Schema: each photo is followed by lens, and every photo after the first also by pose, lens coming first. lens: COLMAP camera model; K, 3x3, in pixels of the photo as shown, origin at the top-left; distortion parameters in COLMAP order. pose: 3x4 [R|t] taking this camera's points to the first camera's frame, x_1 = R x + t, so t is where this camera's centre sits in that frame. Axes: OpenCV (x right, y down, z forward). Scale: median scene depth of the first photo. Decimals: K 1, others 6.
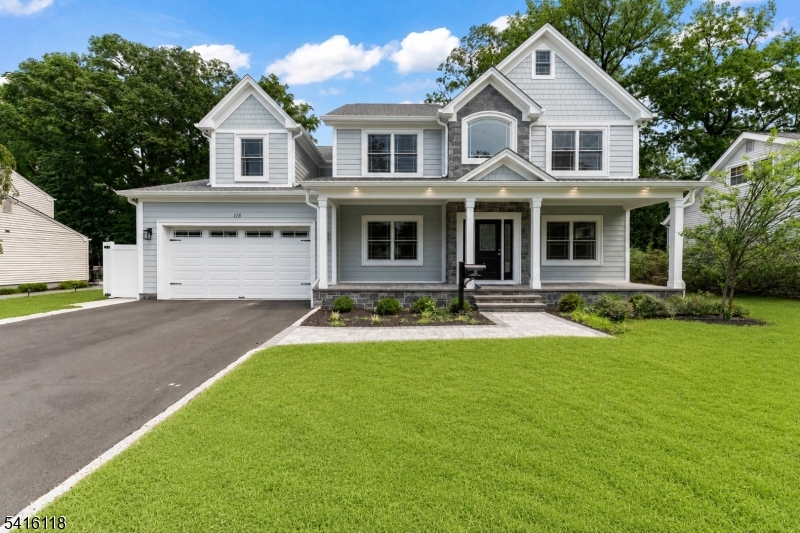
lens RADIAL K [[376.5, 0, 400.0], [0, 376.5, 266.5], [0, 0, 1]] dist [0.001982, 0.000316]
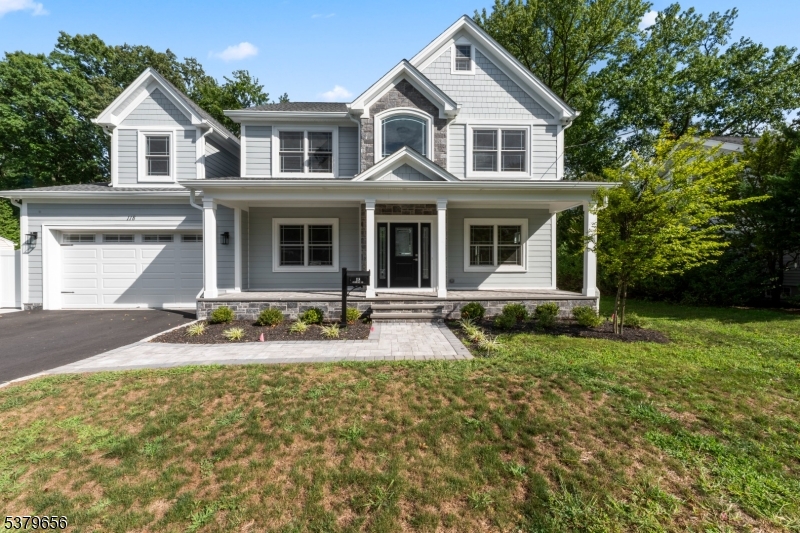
lens RADIAL K [[376.2, 0, 400.0], [0, 376.2, 266.5], [0, 0, 1]] dist [0.000496, 0.000064]
pose [[0.999476, -0.003110, 0.032216, 0.186944], [0.003407, 0.999952, -0.009172, -0.006920], [-0.032186, 0.009277, 0.999439, 0.062095]]
